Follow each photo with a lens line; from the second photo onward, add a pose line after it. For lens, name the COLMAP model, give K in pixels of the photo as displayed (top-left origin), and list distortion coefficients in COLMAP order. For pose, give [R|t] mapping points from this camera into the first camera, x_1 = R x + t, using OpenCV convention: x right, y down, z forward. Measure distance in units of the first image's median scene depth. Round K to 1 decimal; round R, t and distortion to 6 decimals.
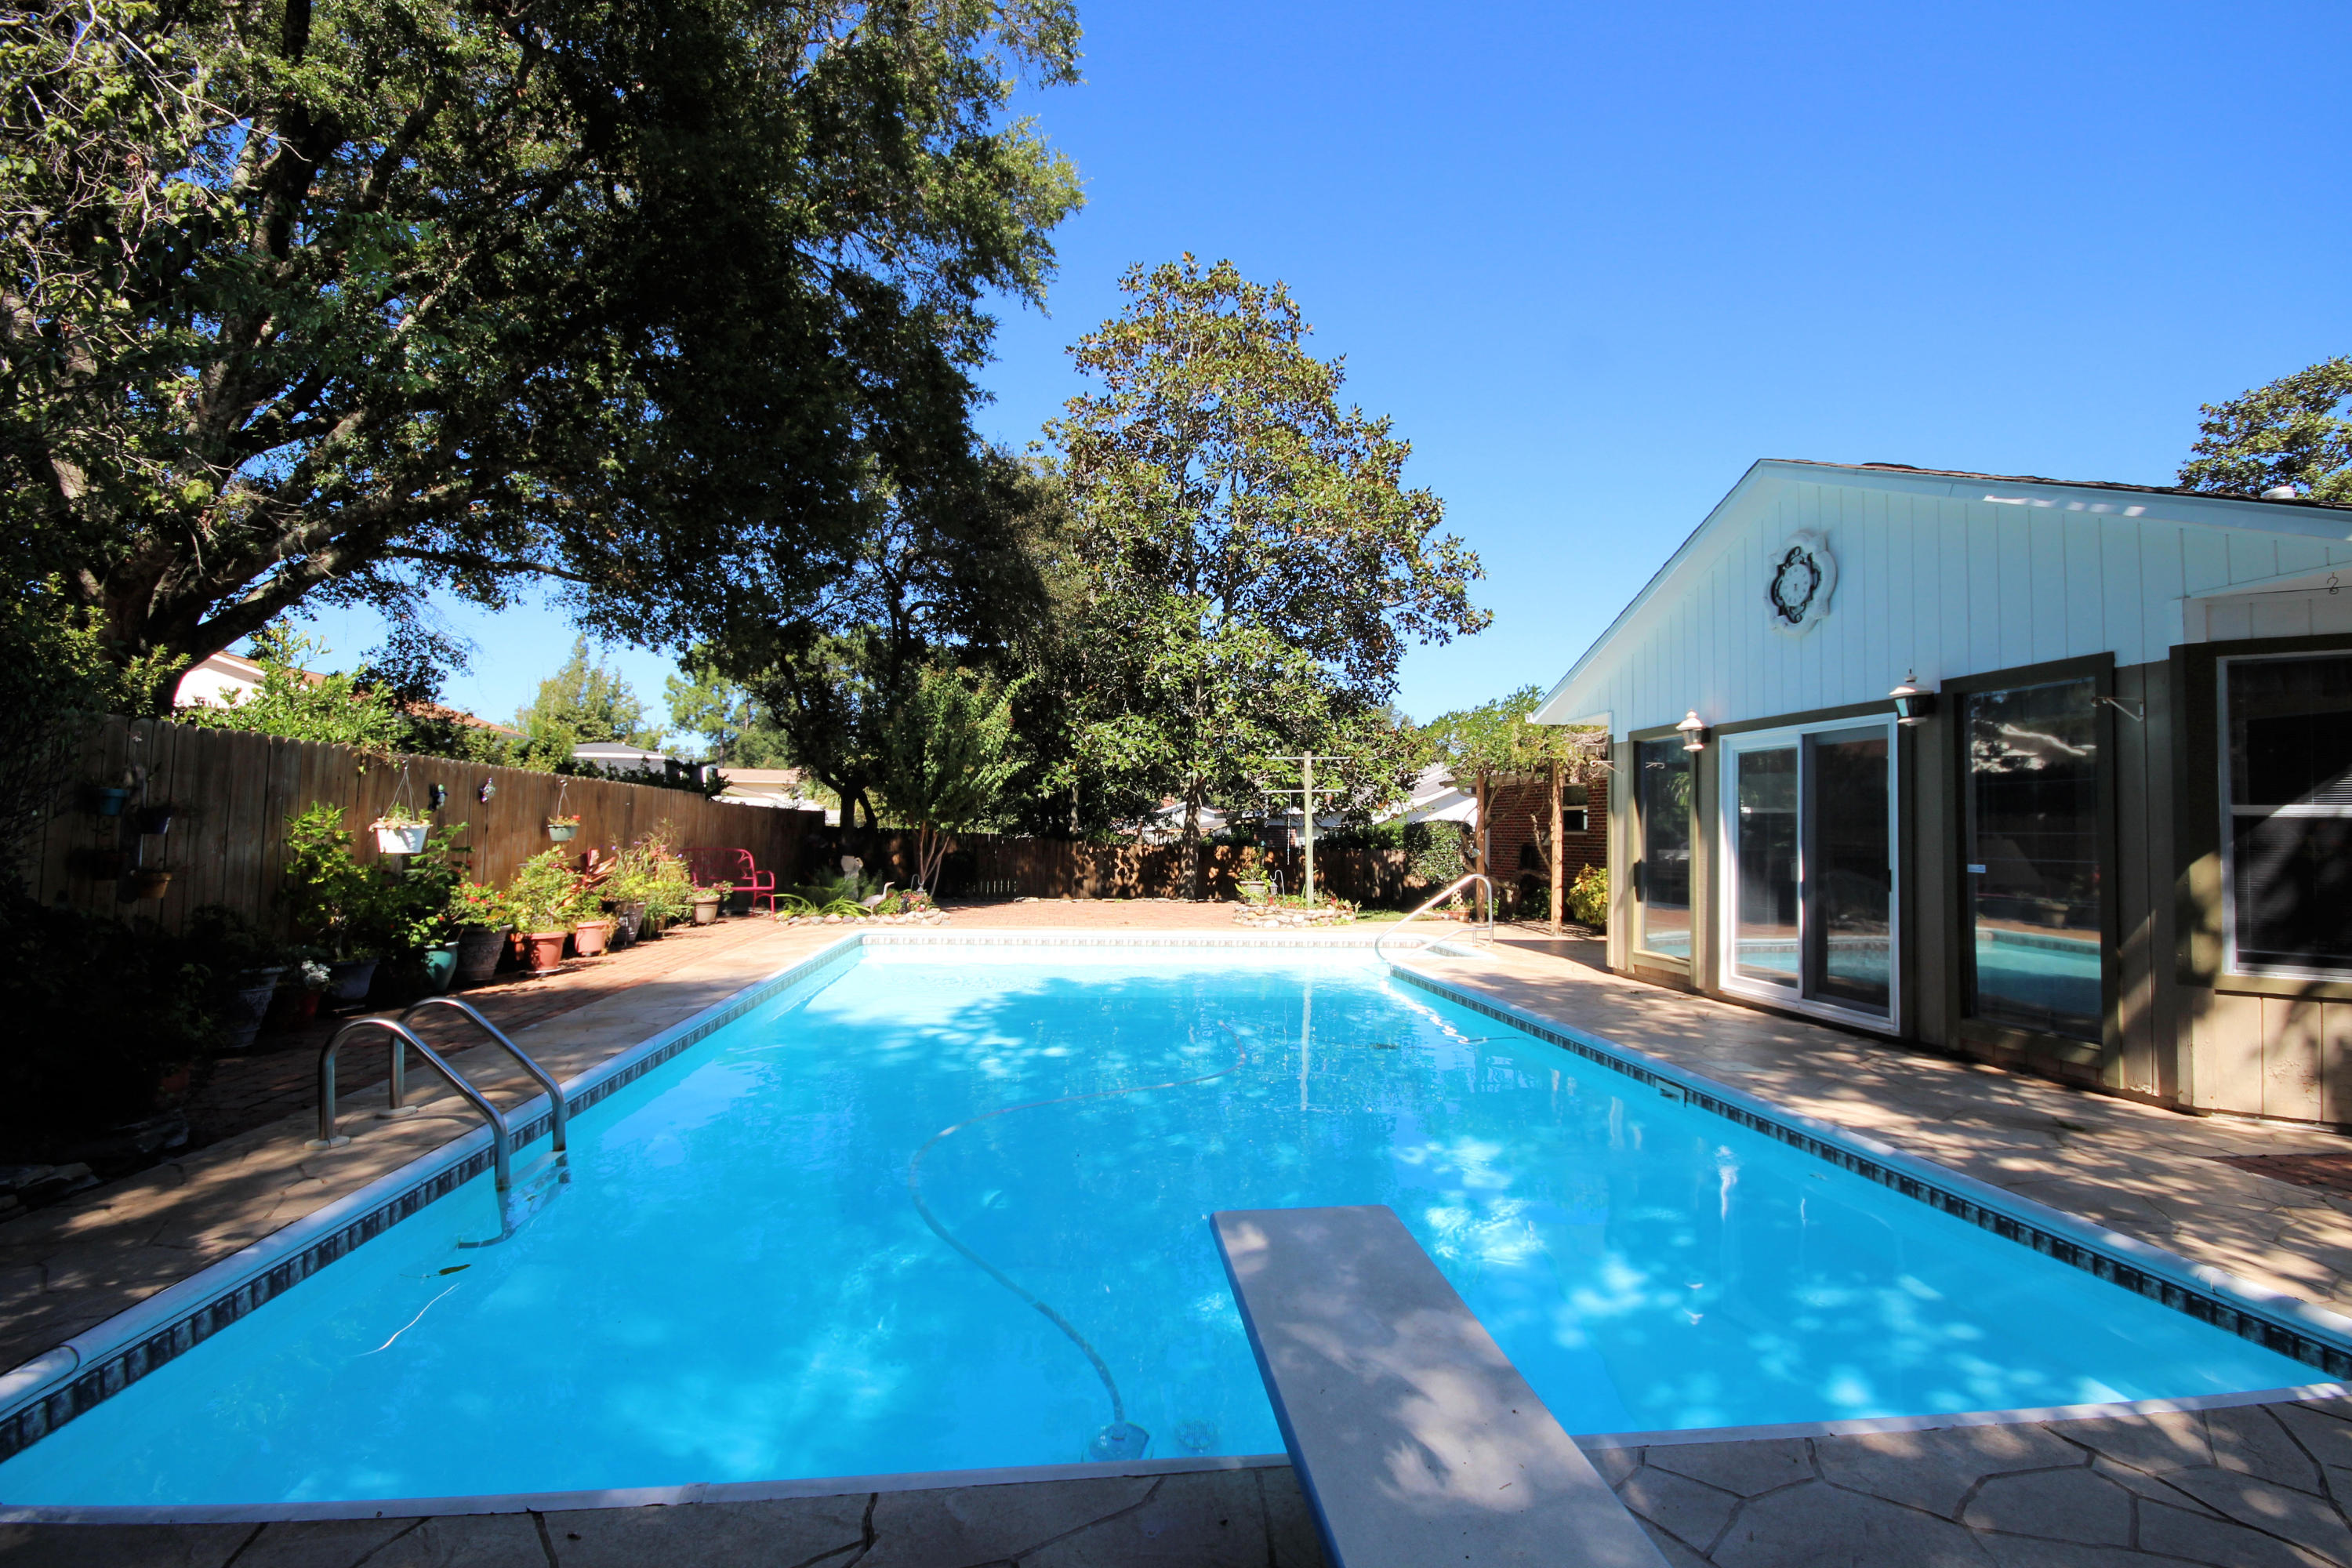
lens RADIAL K [[1084.7, 0, 1194.9], [0, 1084.7, 789.9], [0, 0, 1]] dist [-0.003965, -0.002012]
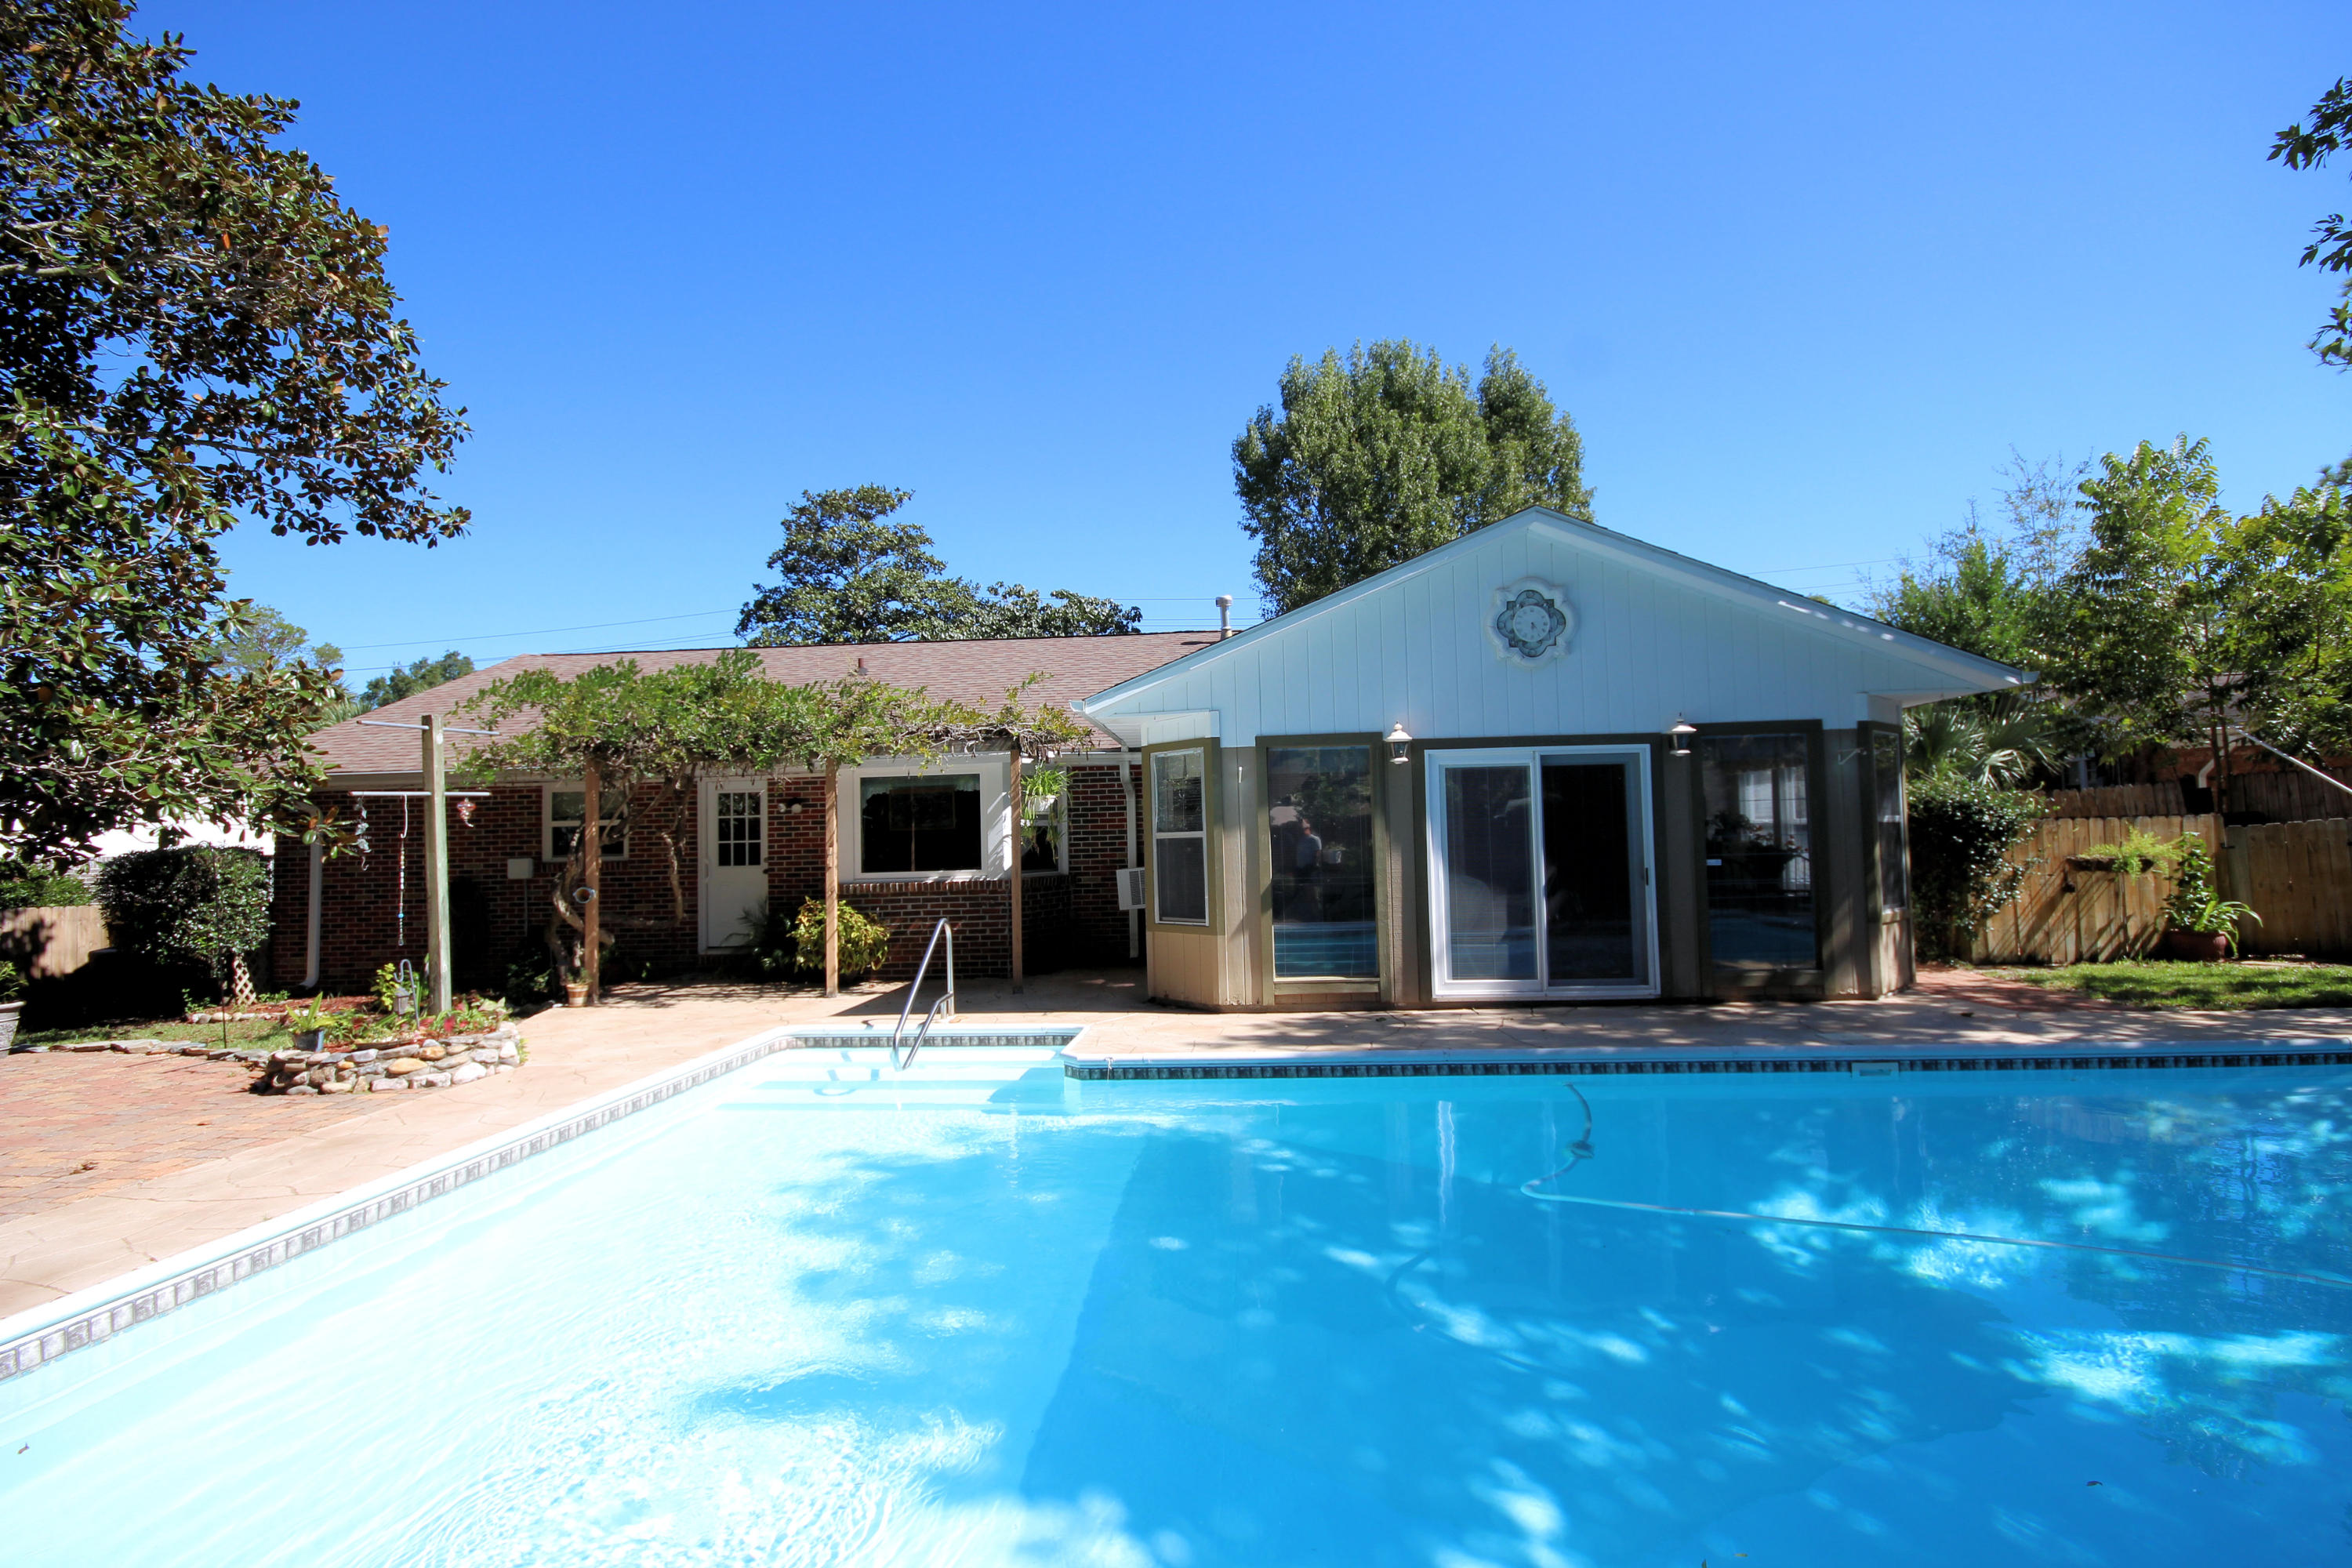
lens RADIAL K [[1084.7, 0, 1192.4], [0, 1084.7, 796.4], [0, 0, 1]] dist [-0.003965, -0.002012]
pose [[0.201182, 0.015737, 0.979428, -0.520308], [-0.010139, 0.999851, -0.013983, 0.009509], [-0.979501, -0.007117, 0.201311, 0.929768]]
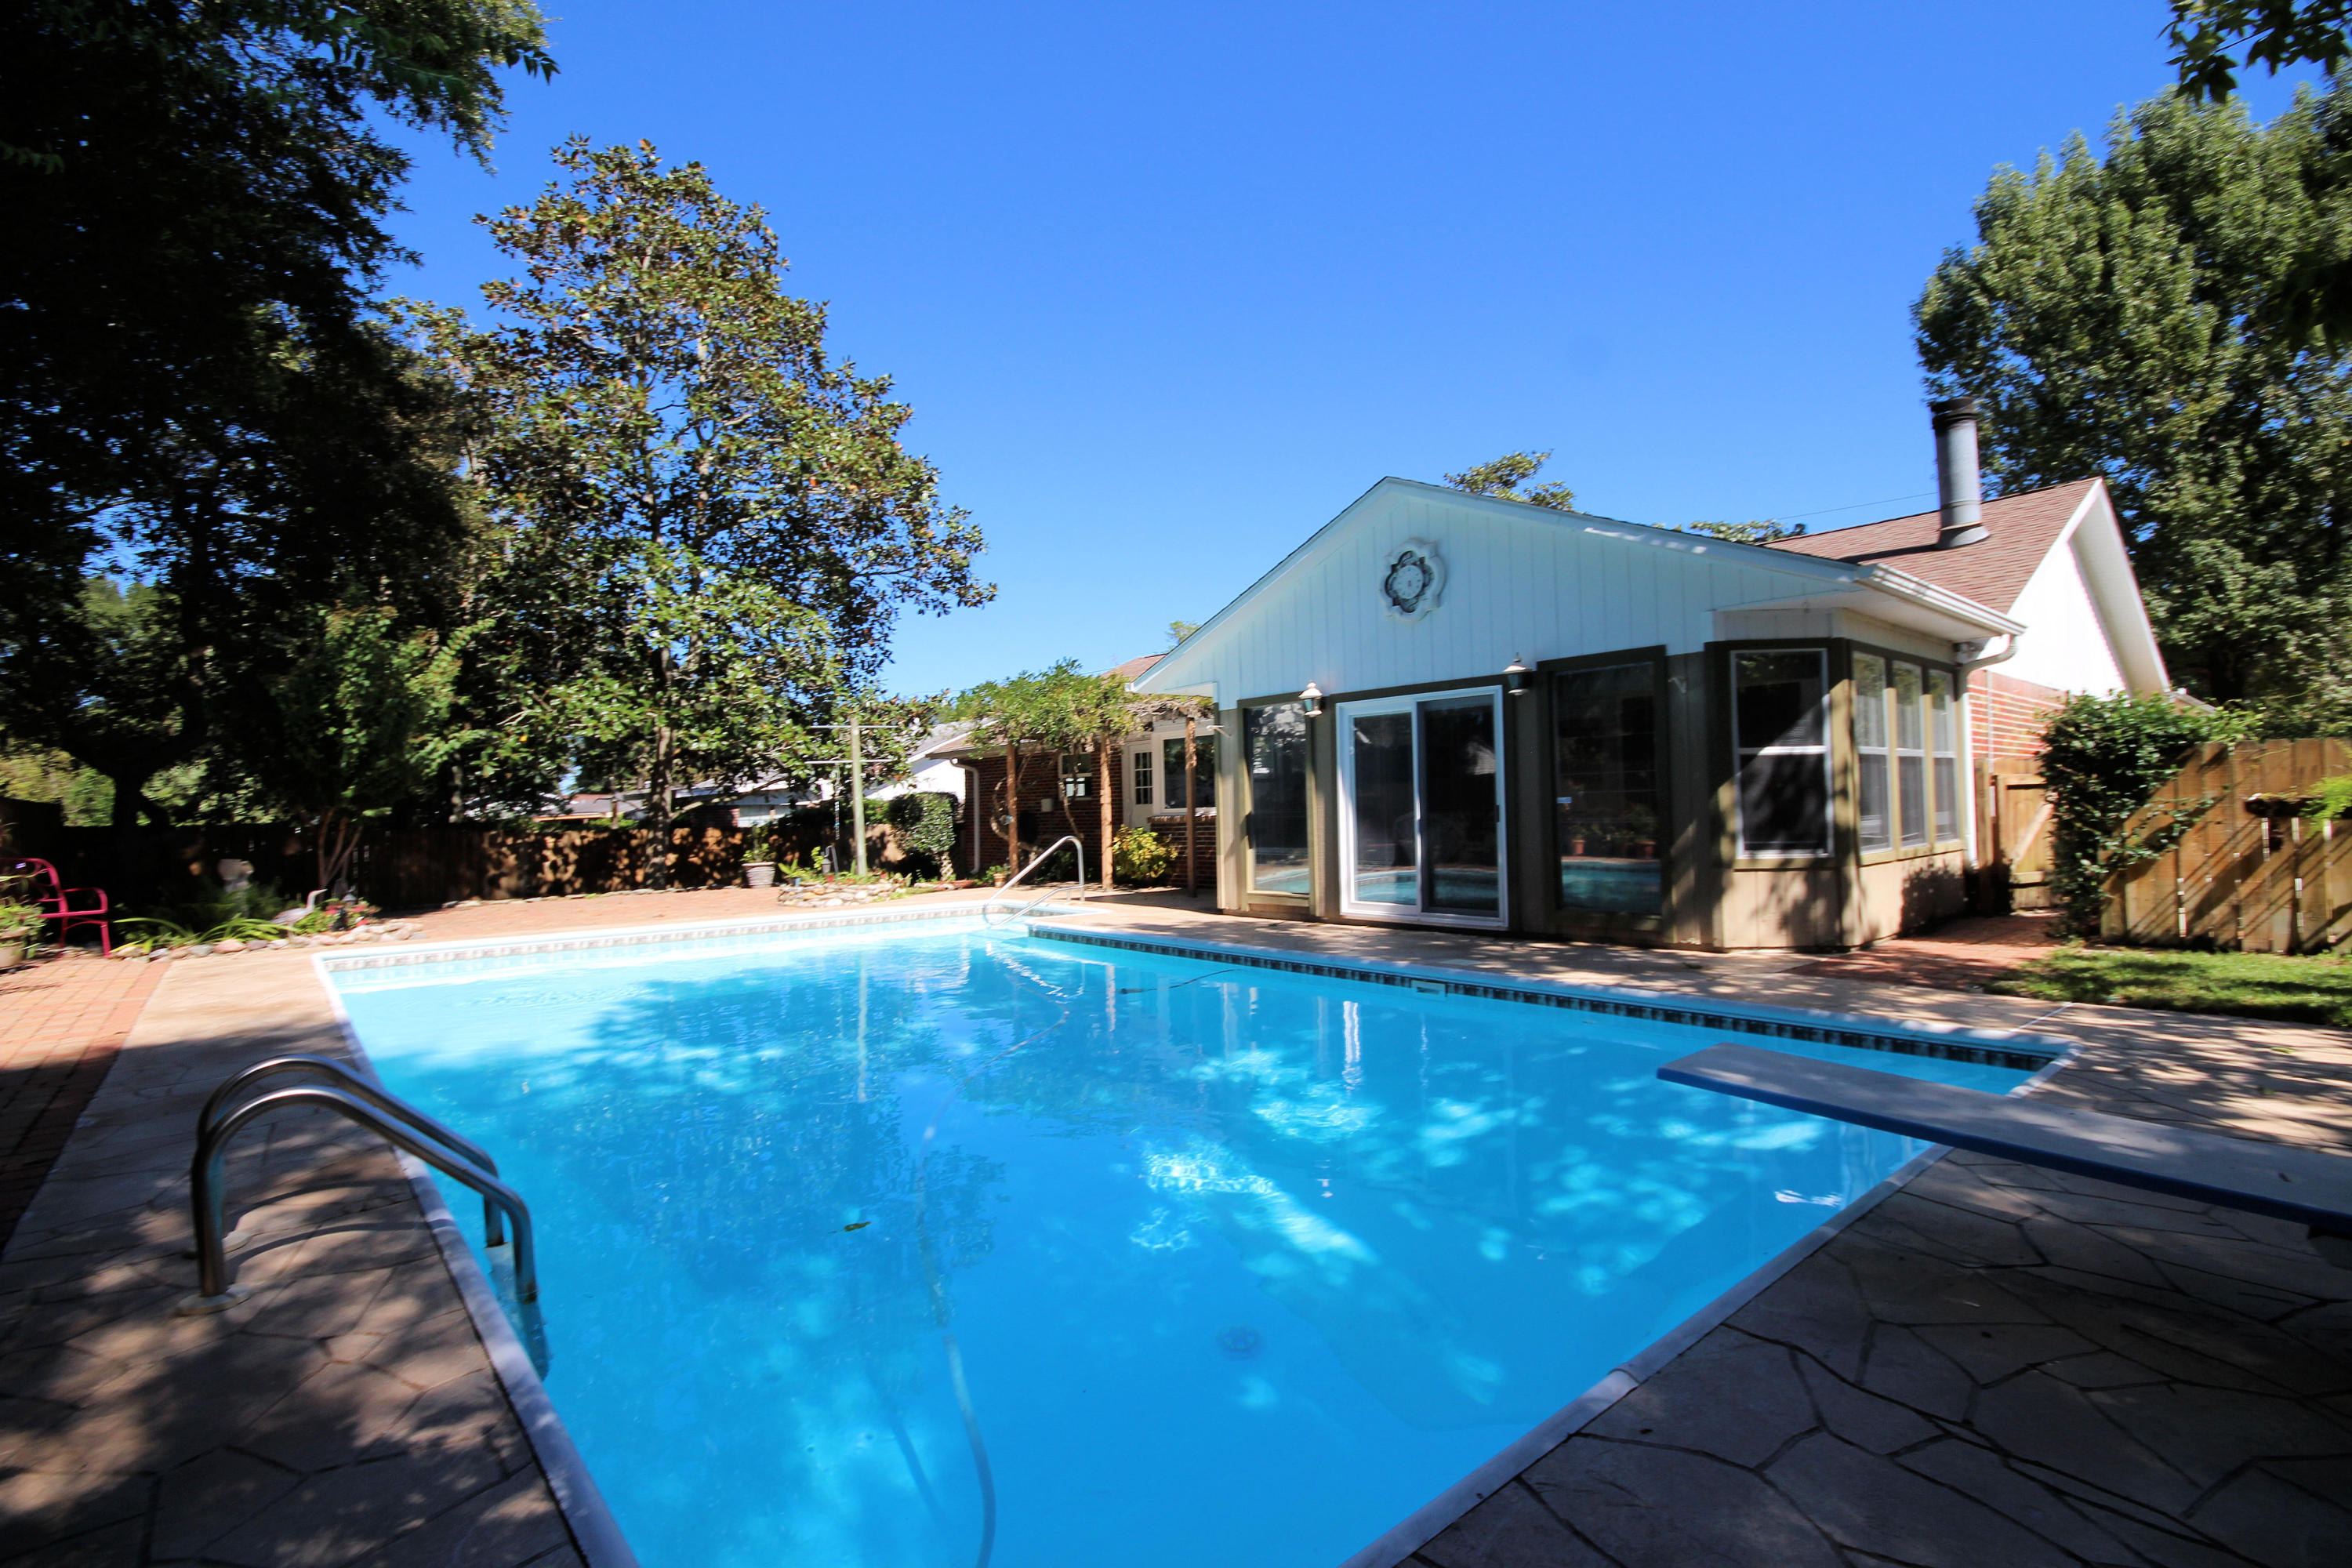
lens RADIAL K [[1084.7, 0, 1195.5], [0, 1084.7, 791.7], [0, 0, 1]] dist [-0.003965, -0.002012]
pose [[0.834019, -0.027593, 0.551045, -0.284635], [0.015824, 0.999534, 0.026100, 0.012538], [-0.551508, -0.013048, 0.834067, 0.077722]]
